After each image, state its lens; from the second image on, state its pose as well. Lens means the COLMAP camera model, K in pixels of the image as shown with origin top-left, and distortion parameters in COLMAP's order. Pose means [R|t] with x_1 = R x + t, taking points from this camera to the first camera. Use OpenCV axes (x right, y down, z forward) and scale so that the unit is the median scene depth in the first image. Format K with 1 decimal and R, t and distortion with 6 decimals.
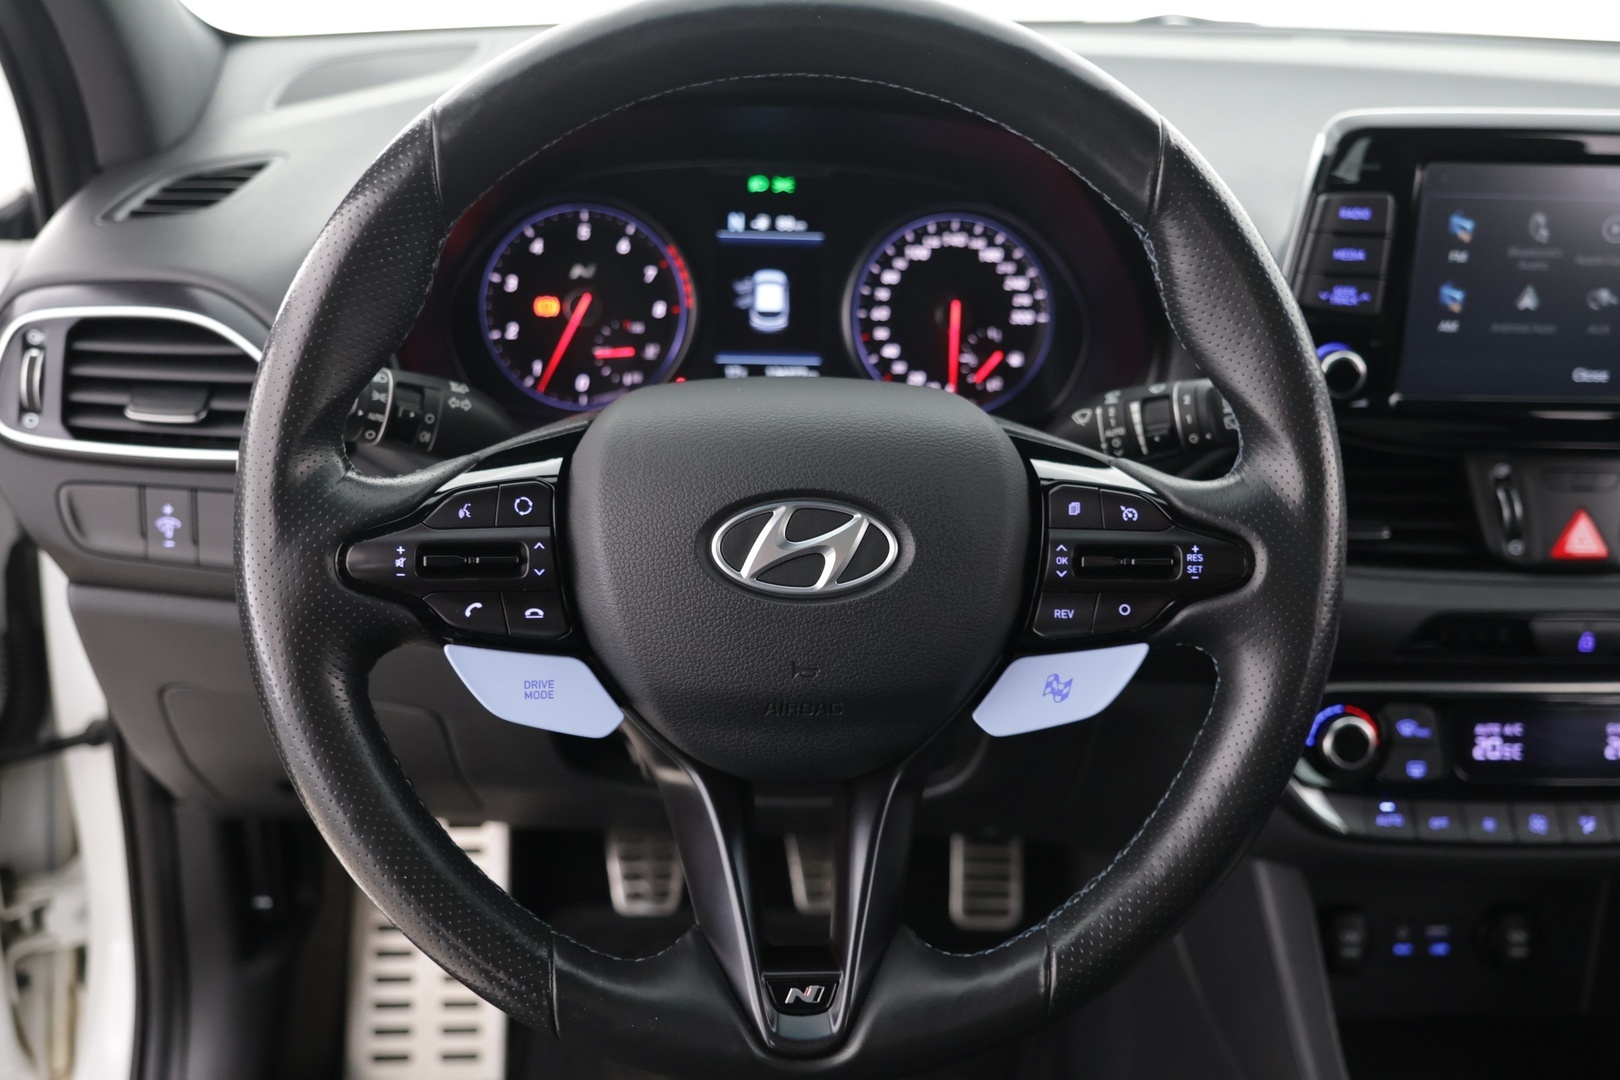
lens RADIAL K [[1712.1, 0, 810.0], [0, 1712.1, 540.0], [0, 0, 1]] dist [0.017614, 0.020511]
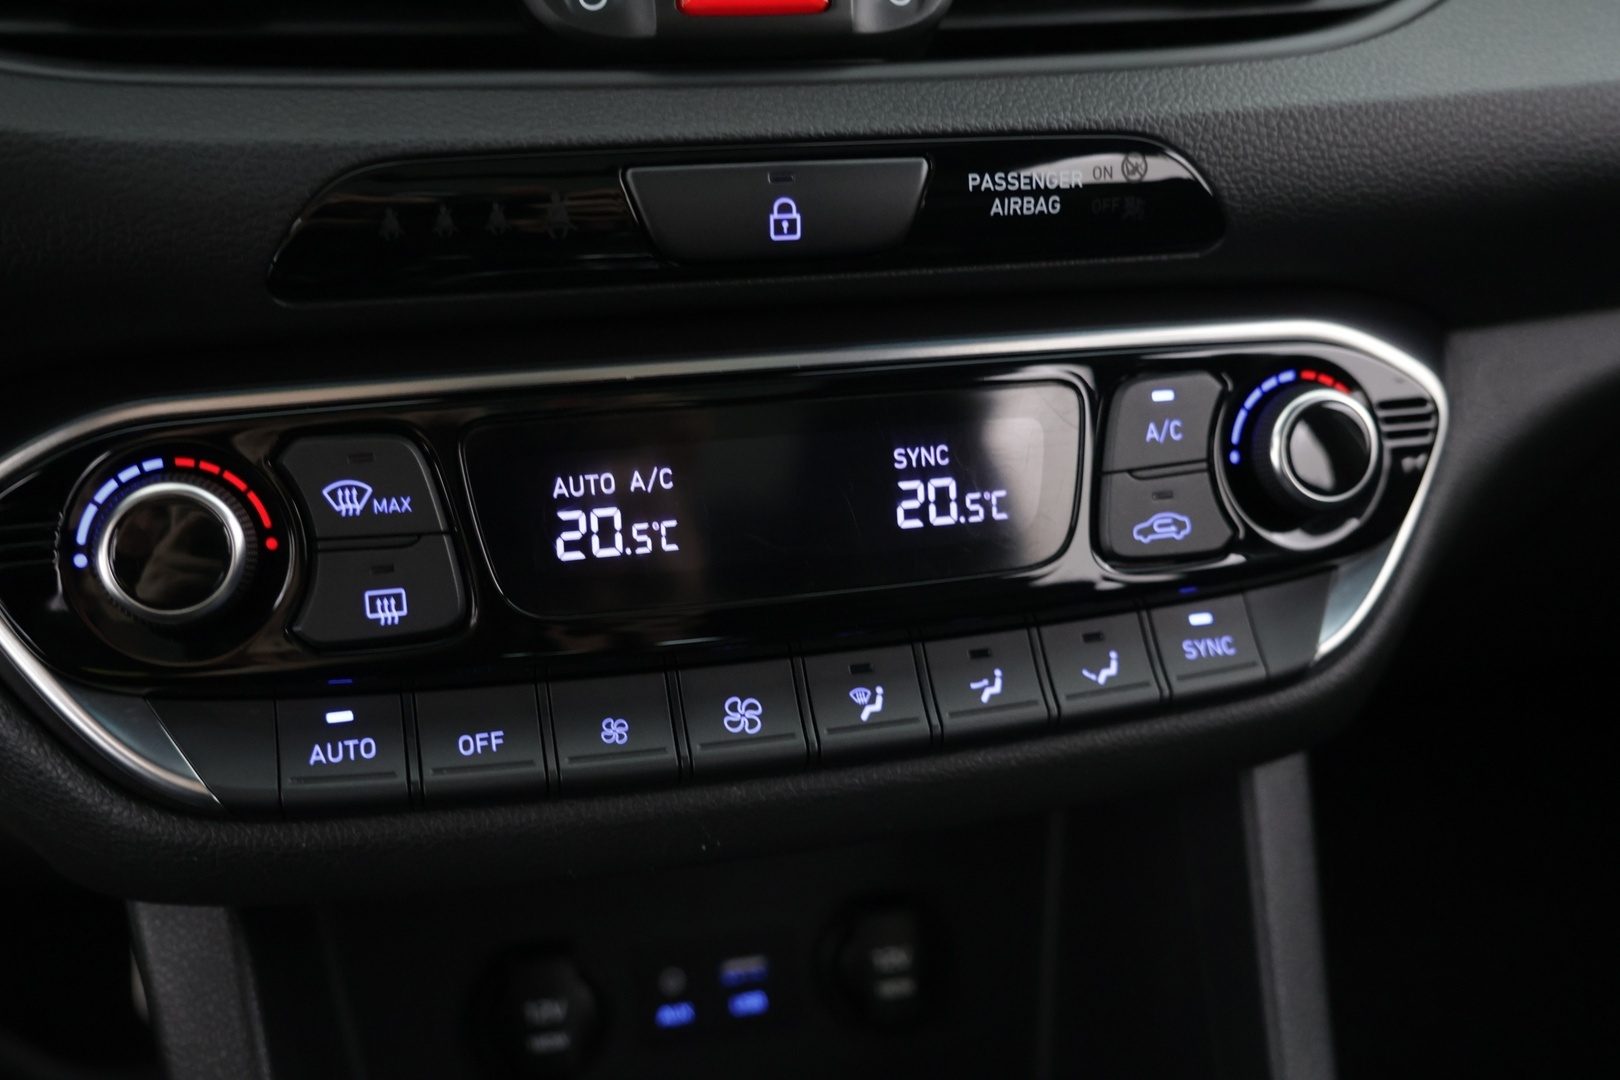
lens RADIAL K [[1575.3, 0, 810.0], [0, 1575.3, 540.0], [0, 0, 1]] dist [-0.035700, 0.022642]
pose [[0.984361, -0.102092, 0.143566, 0.408897], [0.104233, 0.994525, -0.007455, 0.135764], [-0.142019, 0.022303, 0.989613, 0.672694]]
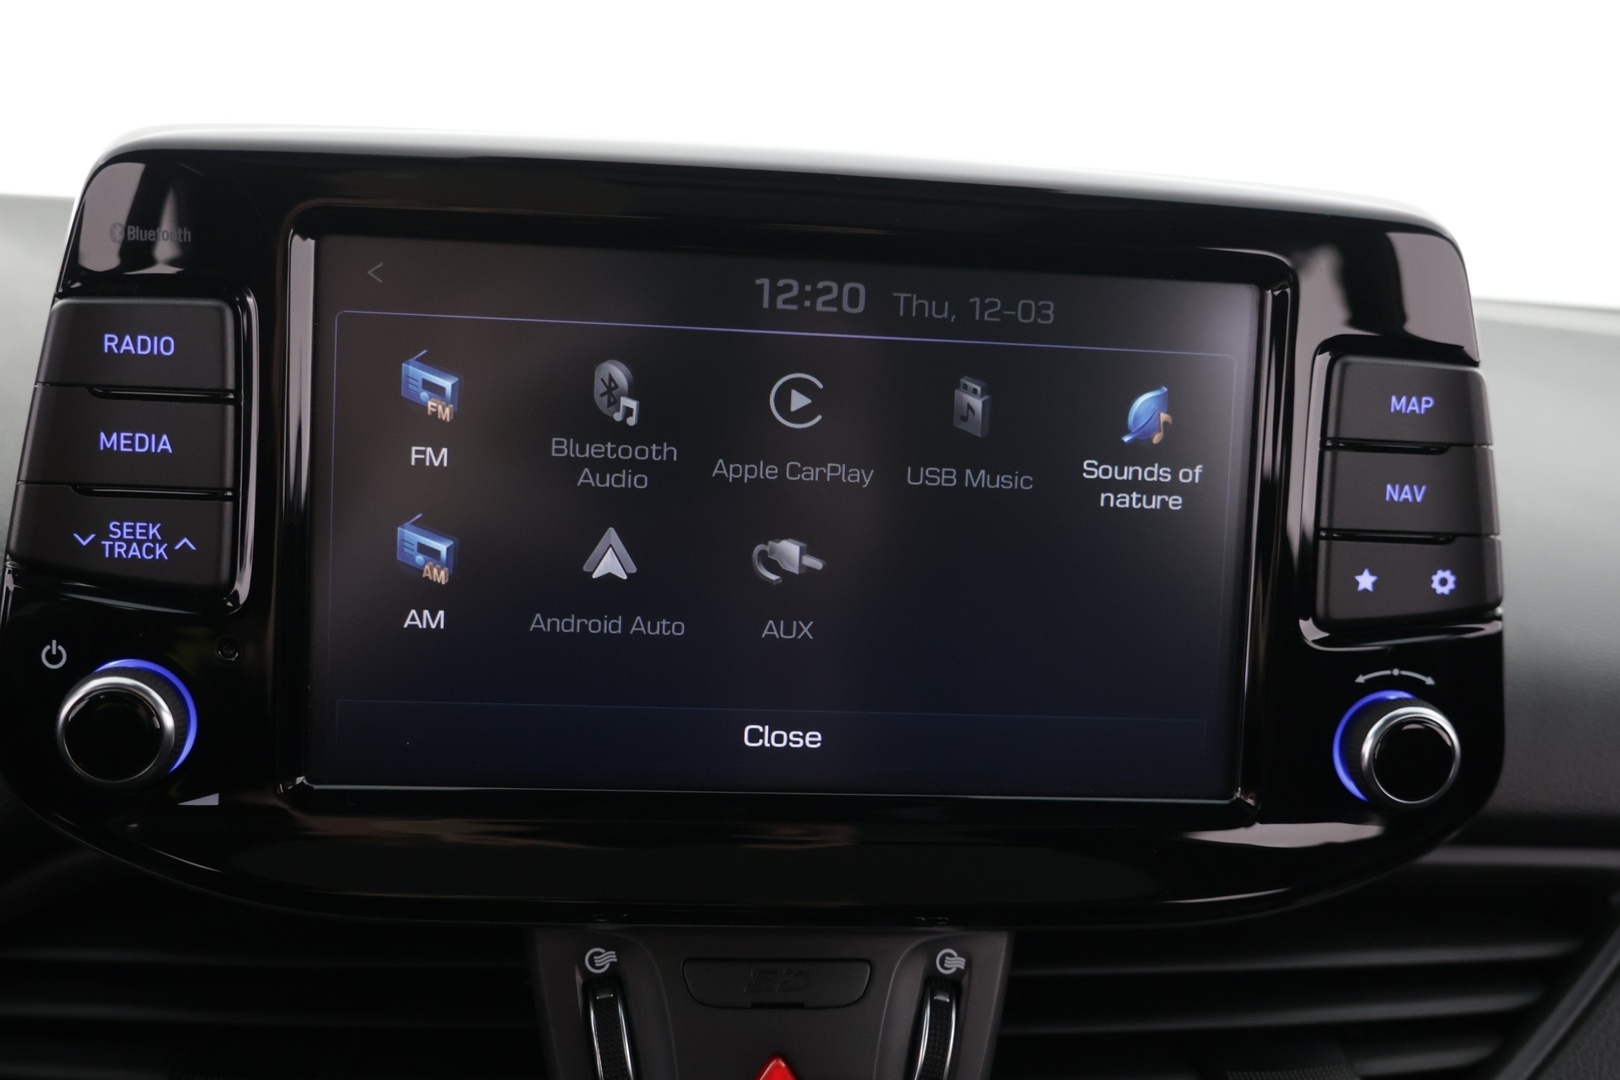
lens RADIAL K [[1575.3, 0, 810.0], [0, 1575.3, 540.0], [0, 0, 1]] dist [-0.035700, 0.022642]
pose [[0.999294, 0.006083, 0.037072, 0.453703], [0.002719, 0.972507, -0.232856, -0.052529], [-0.037469, 0.232793, 0.971804, 0.614654]]
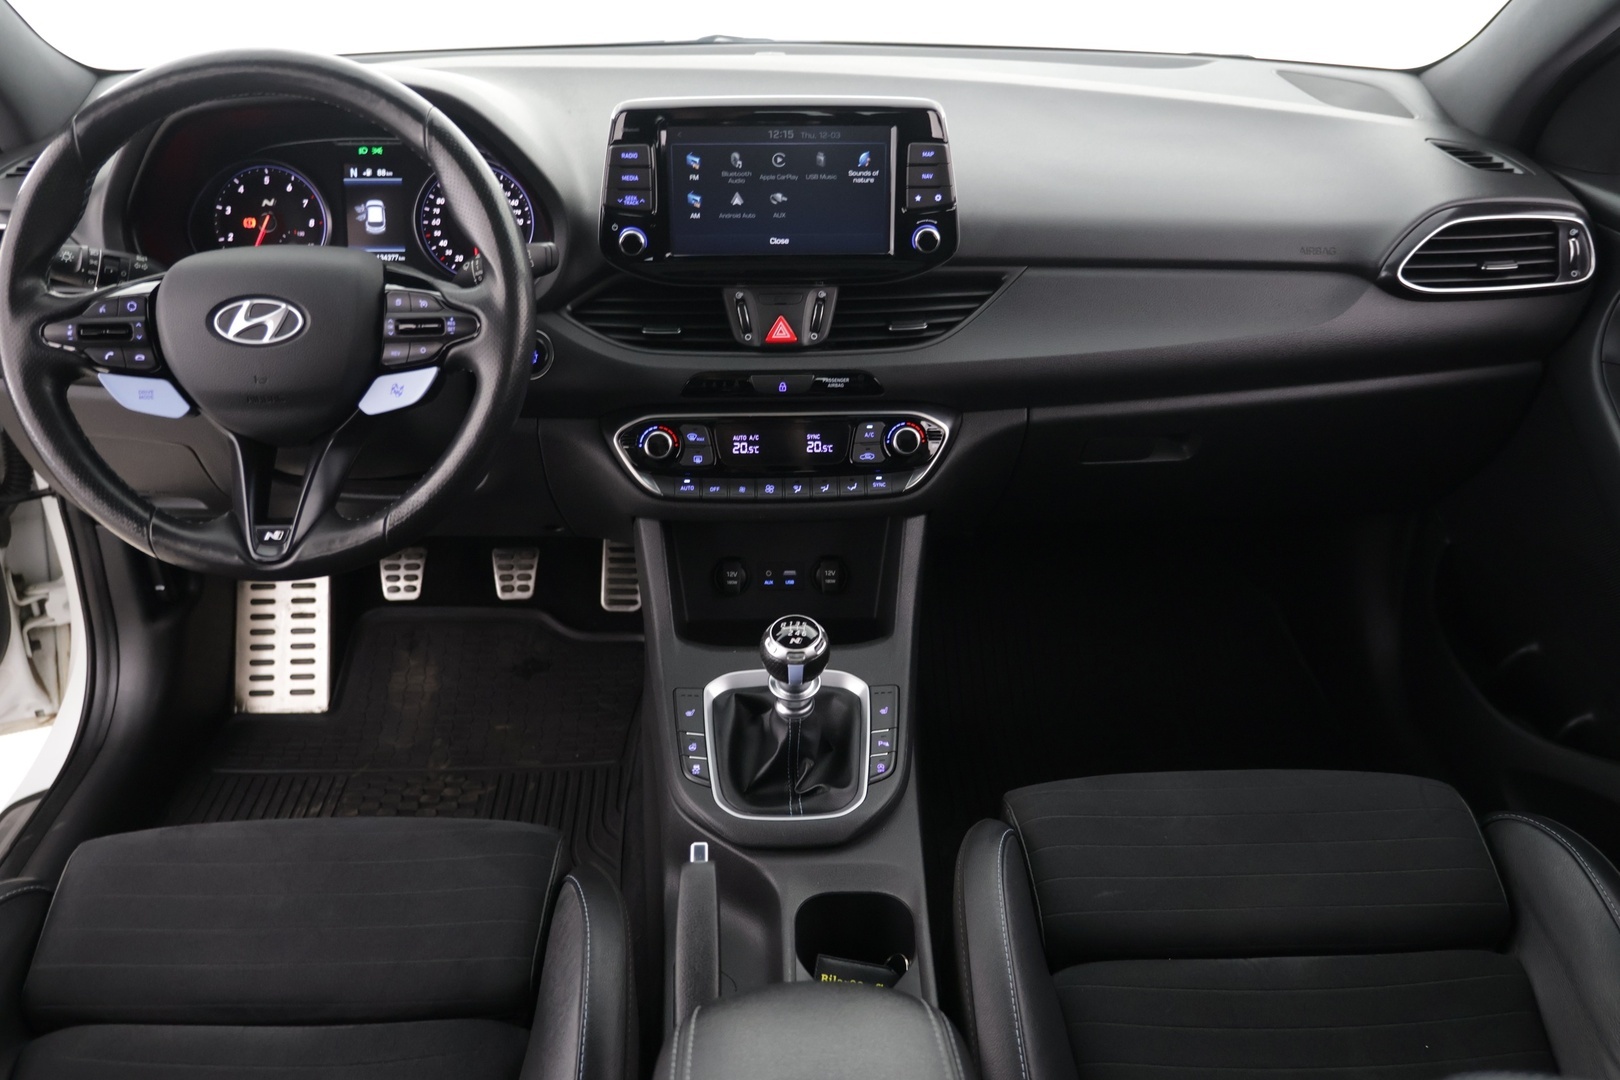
lens RADIAL K [[1443.6, 0, 810.0], [0, 1443.6, 540.0], [0, 0, 1]] dist [-0.018678, 0.096879]
pose [[0.998569, -0.019723, -0.049713, 0.566928], [0.022360, 0.998340, 0.053069, 0.145090], [0.048584, -0.054104, 0.997353, -0.564719]]
